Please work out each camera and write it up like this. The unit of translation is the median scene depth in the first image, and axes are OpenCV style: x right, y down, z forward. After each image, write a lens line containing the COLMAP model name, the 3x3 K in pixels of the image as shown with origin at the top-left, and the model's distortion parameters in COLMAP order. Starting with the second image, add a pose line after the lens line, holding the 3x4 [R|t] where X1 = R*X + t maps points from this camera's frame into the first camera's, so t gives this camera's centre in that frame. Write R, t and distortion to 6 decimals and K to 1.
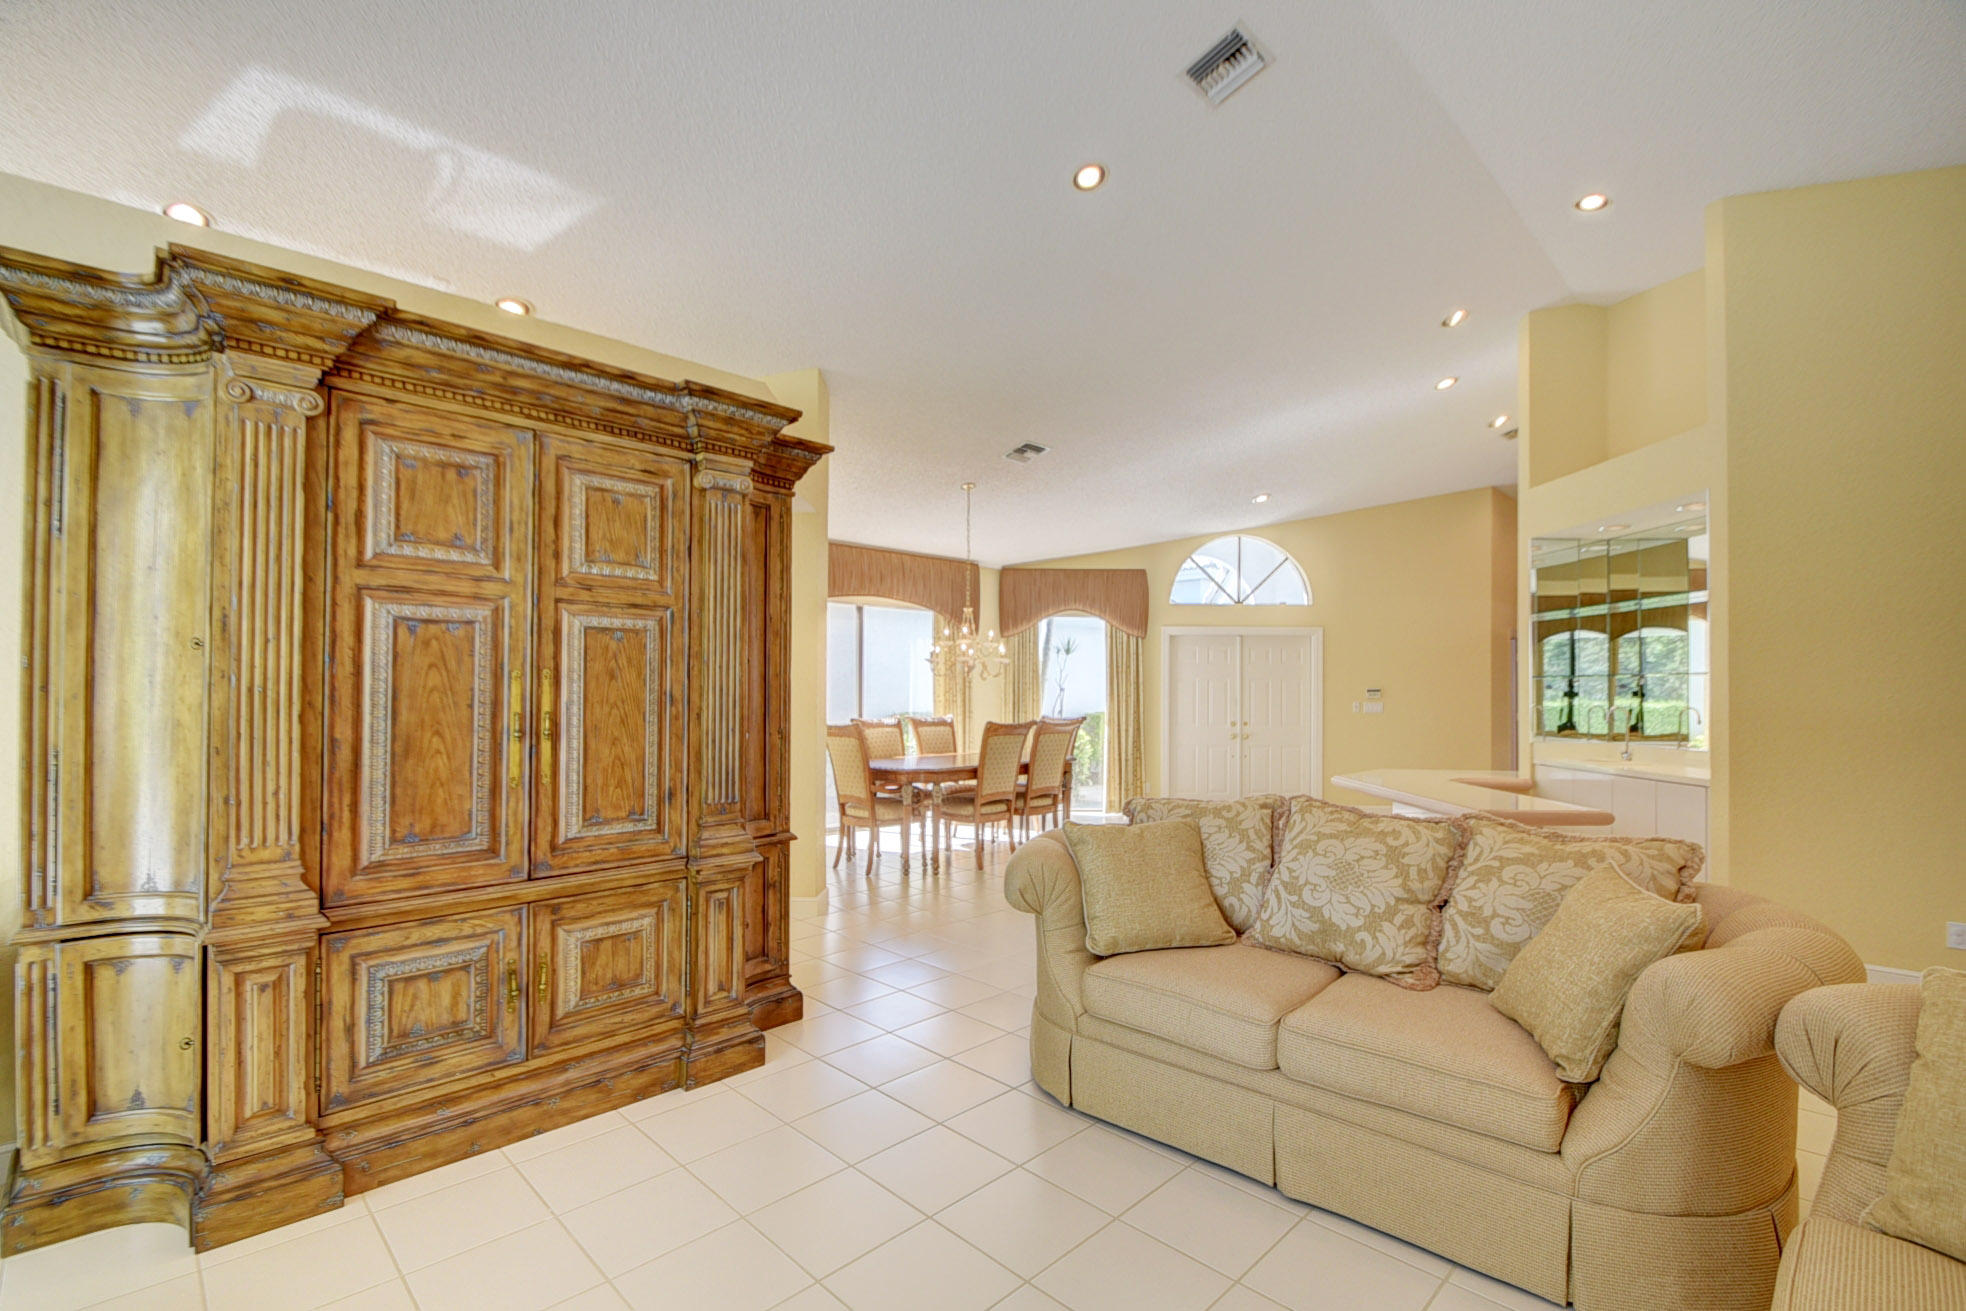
lens RADIAL K [[867.4, 0, 988.9], [0, 867.4, 682.4], [0, 0, 1]] dist [0.012174, -0.015946]
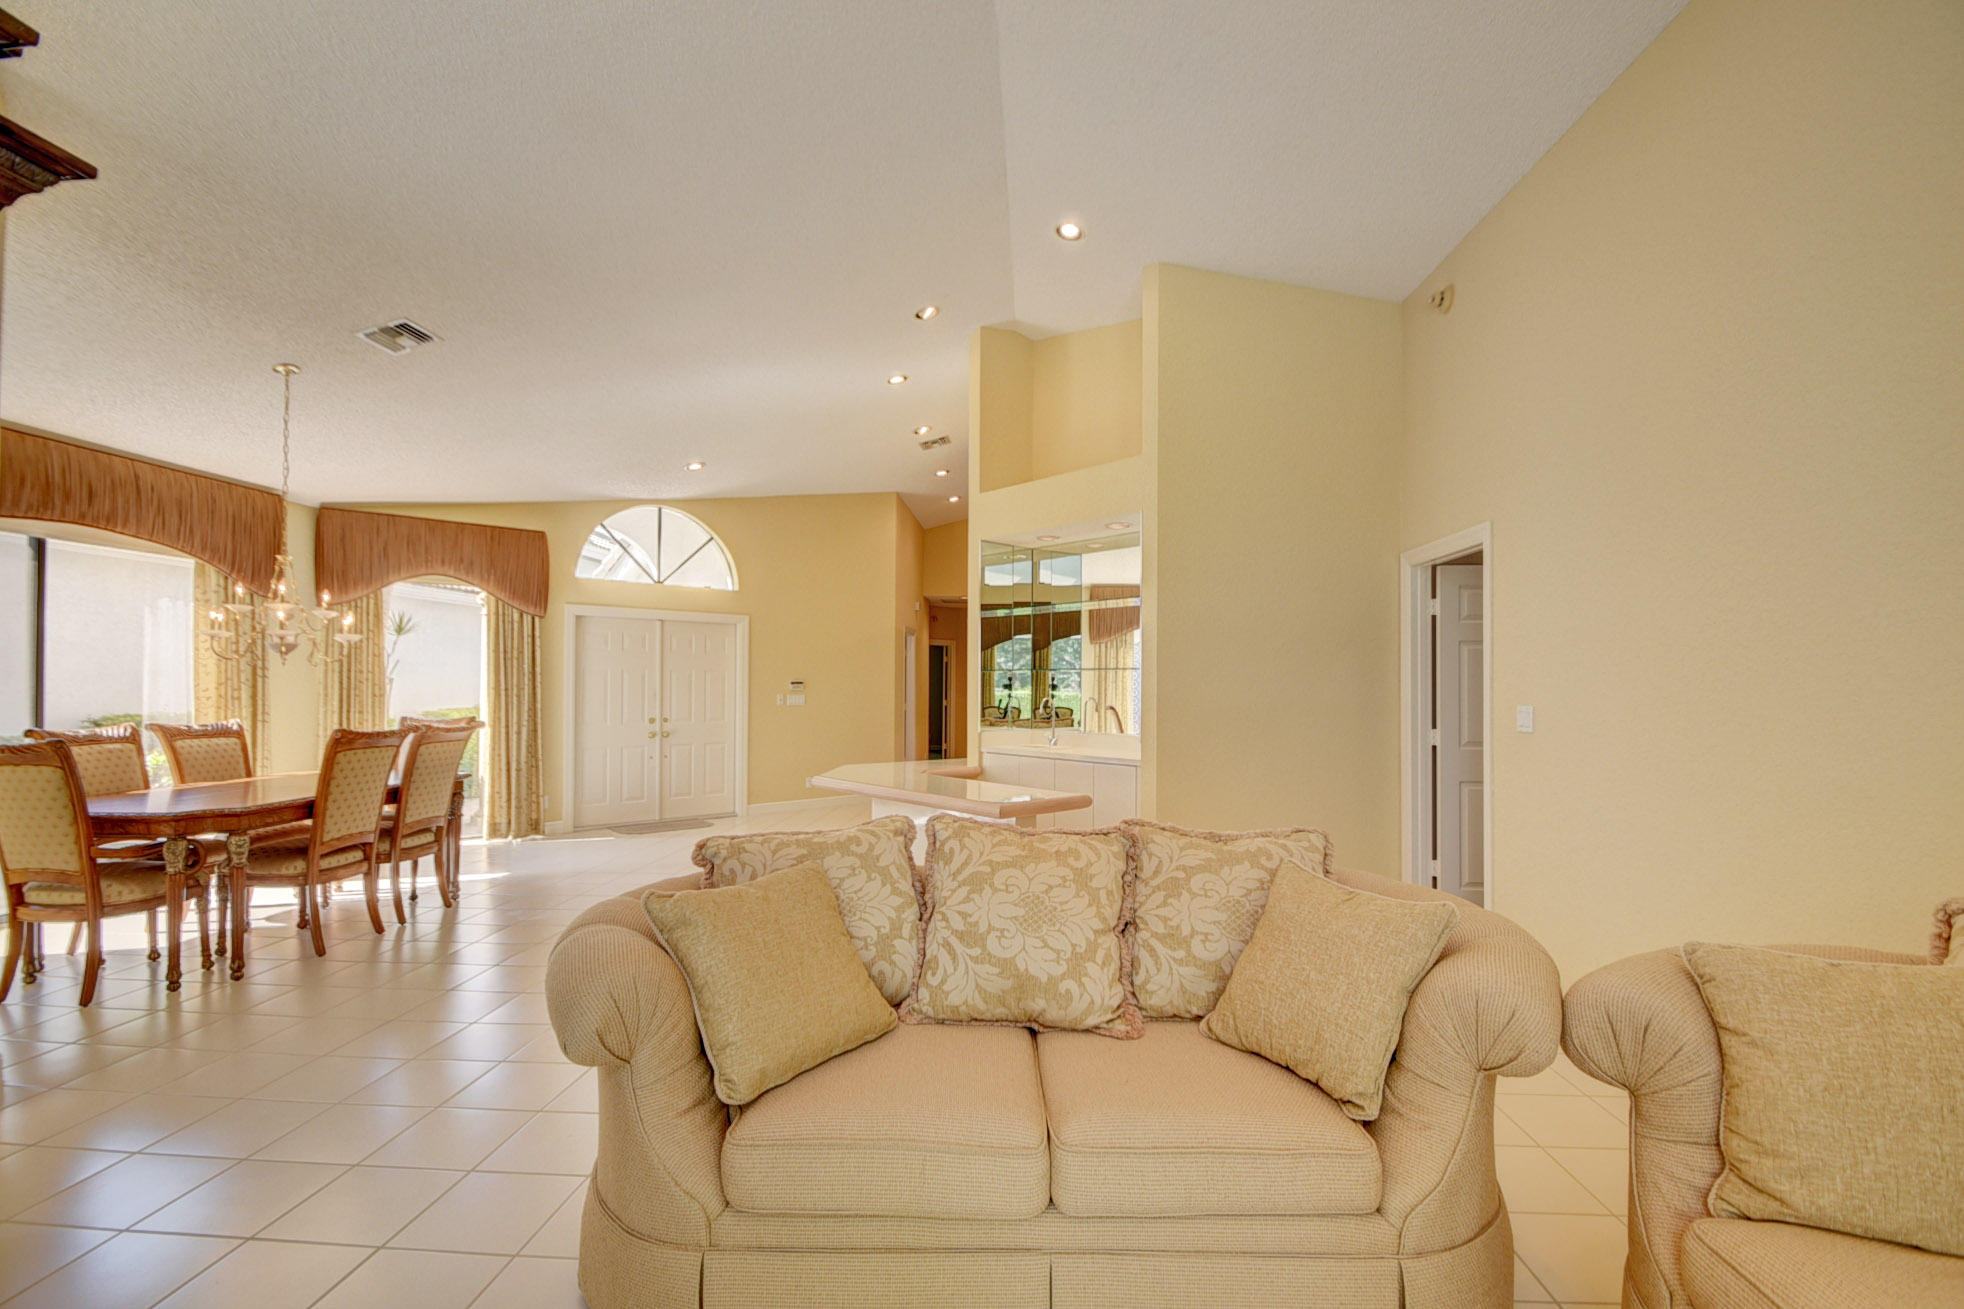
lens RADIAL K [[866.5, 0, 987.9], [0, 866.5, 681.4], [0, 0, 1]] dist [0.012174, -0.015946]
pose [[0.748378, 0.002906, 0.663266, -0.064453], [-0.008735, 0.999947, 0.005475, 0.000951], [-0.663215, -0.009891, 0.748363, 0.169887]]
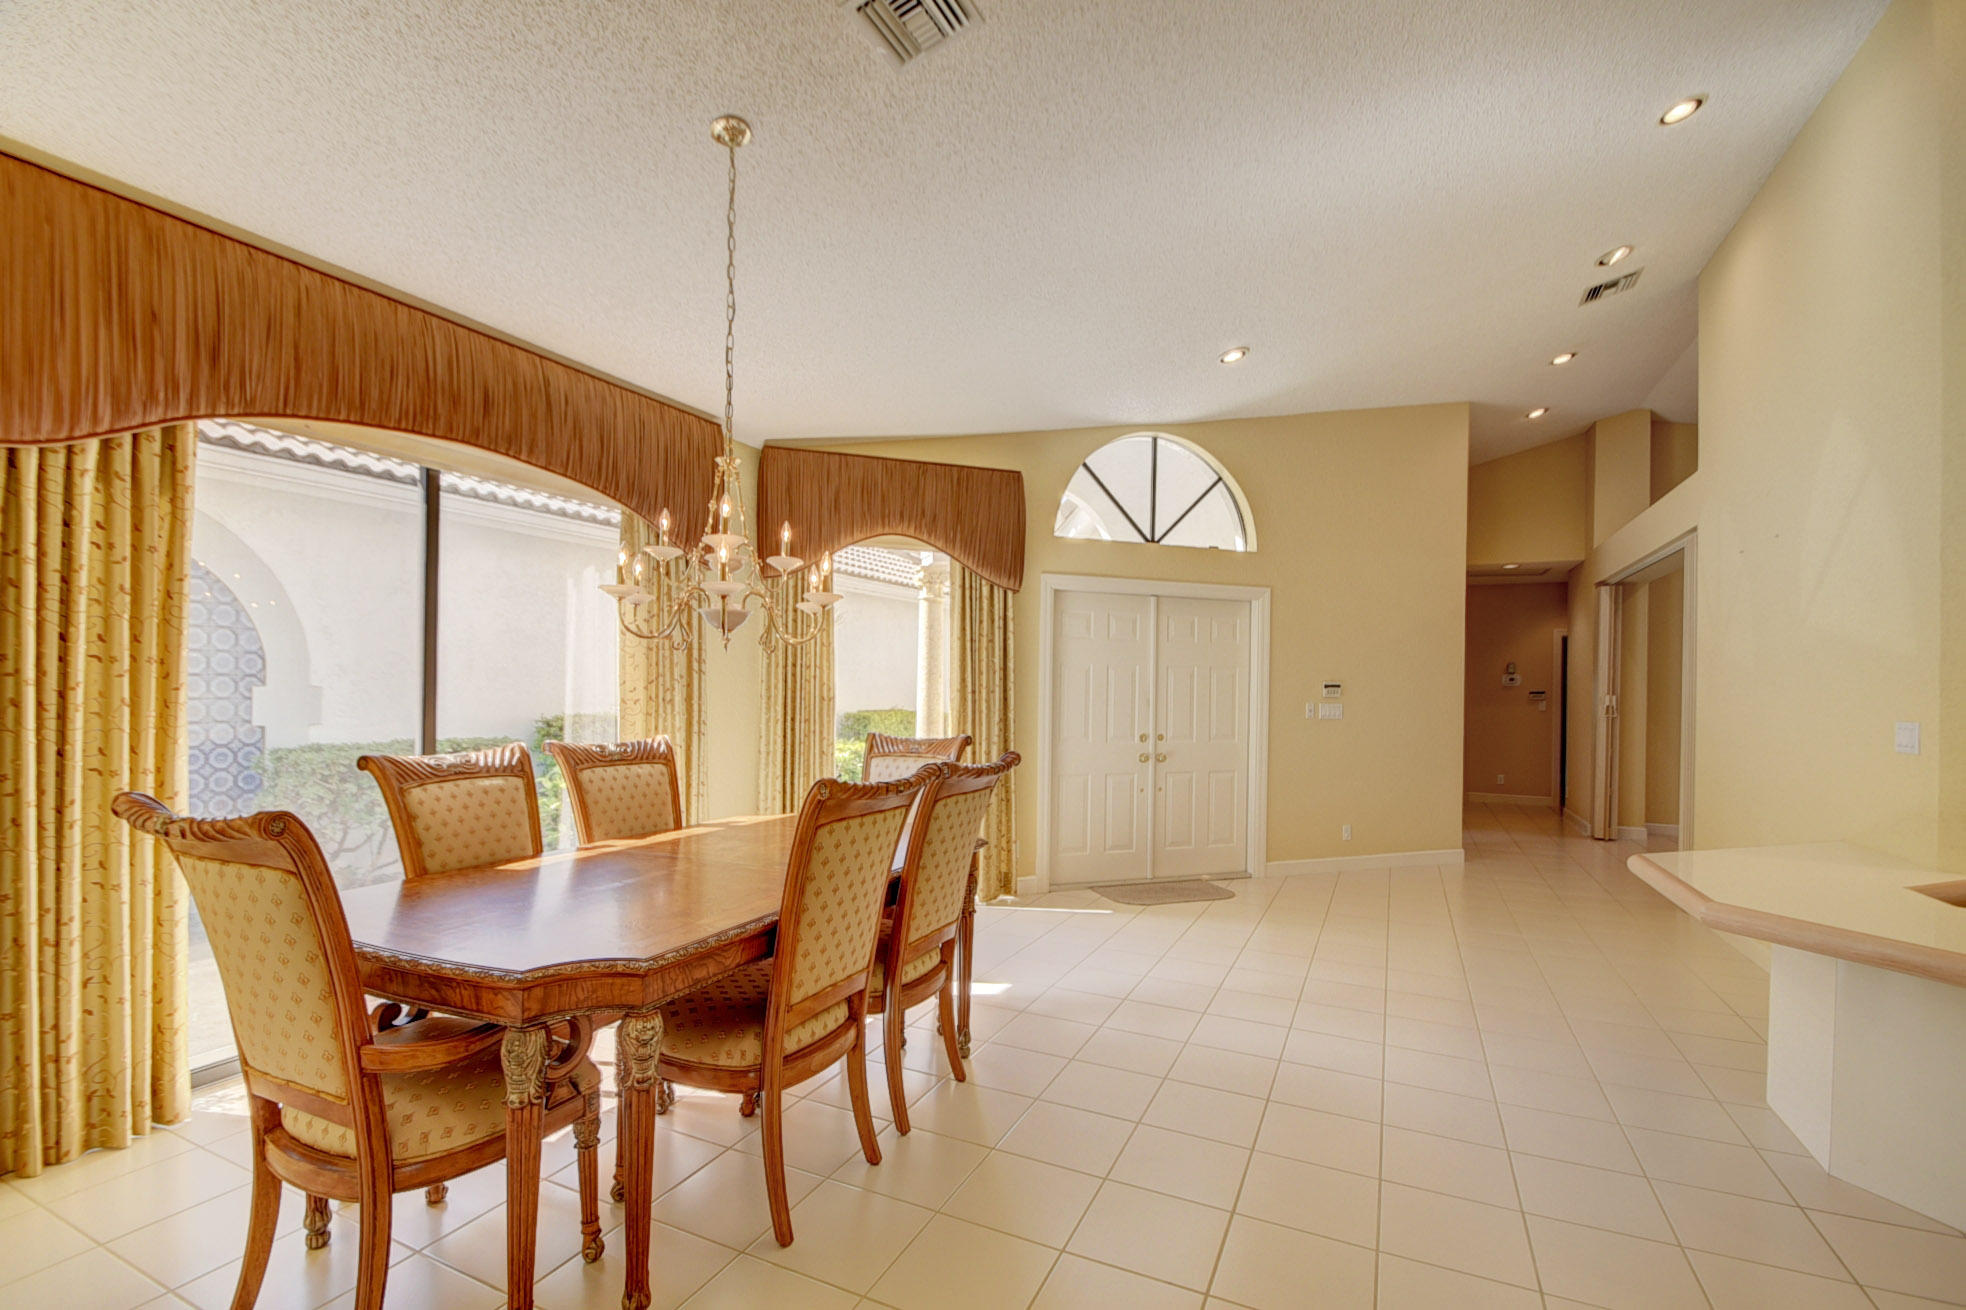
lens RADIAL K [[867.4, 0, 988.9], [0, 867.4, 681.9], [0, 0, 1]] dist [0.012174, -0.015946]
pose [[0.940889, 0.009867, 0.338571, -0.046904], [-0.013191, 0.999885, 0.007520, 0.006925], [-0.338458, -0.011542, 0.940911, 0.643806]]
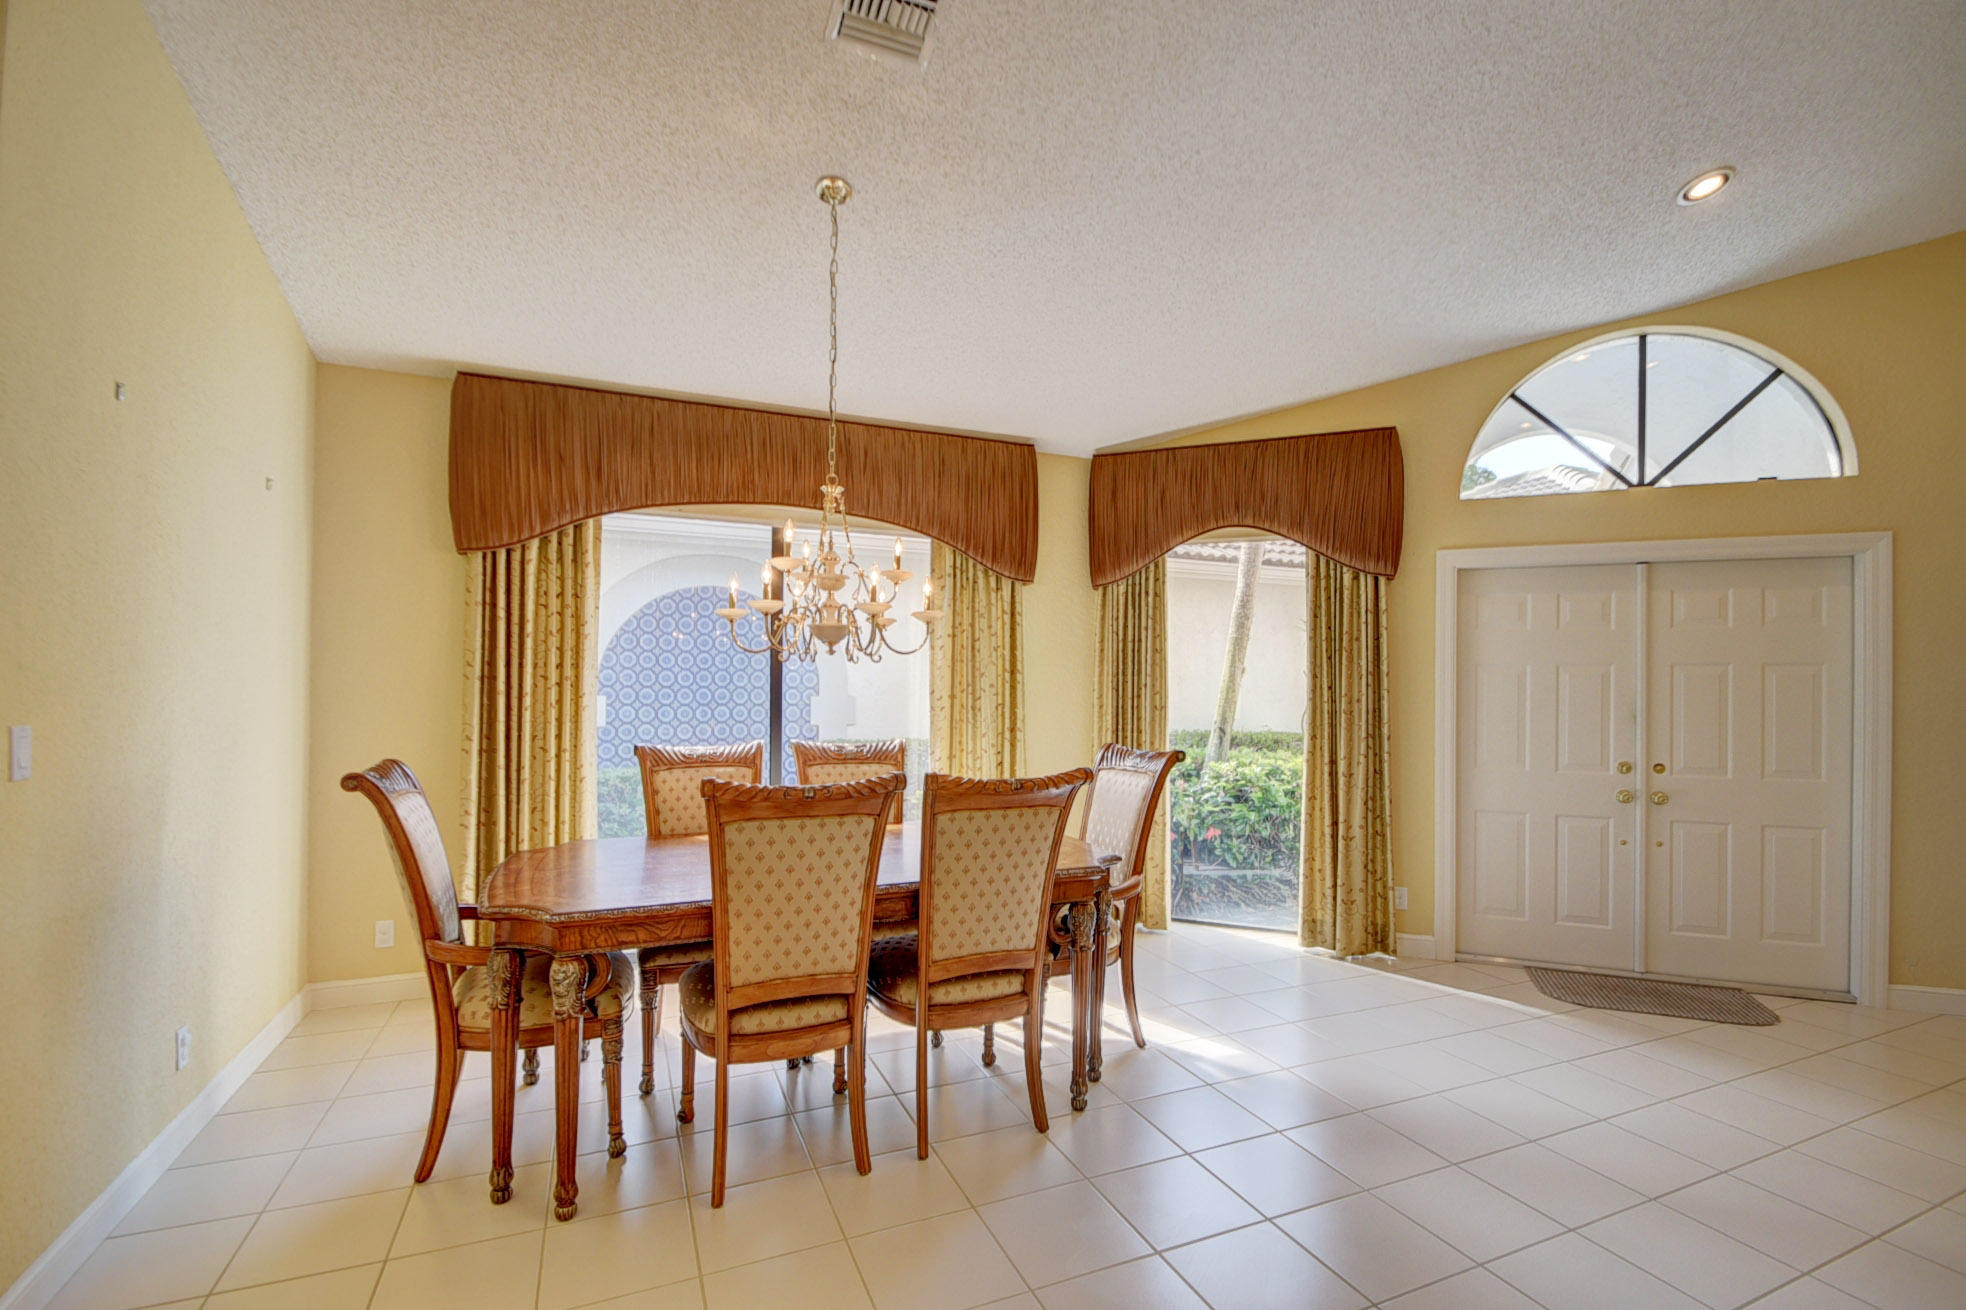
lens RADIAL K [[867.4, 0, 988.9], [0, 867.4, 681.9], [0, 0, 1]] dist [0.012174, -0.015946]
pose [[0.930306, 0.000628, -0.366785, 0.206759], [-0.000220, 0.999999, 0.001152, 0.006835], [0.366785, -0.000991, 0.930305, 0.681707]]
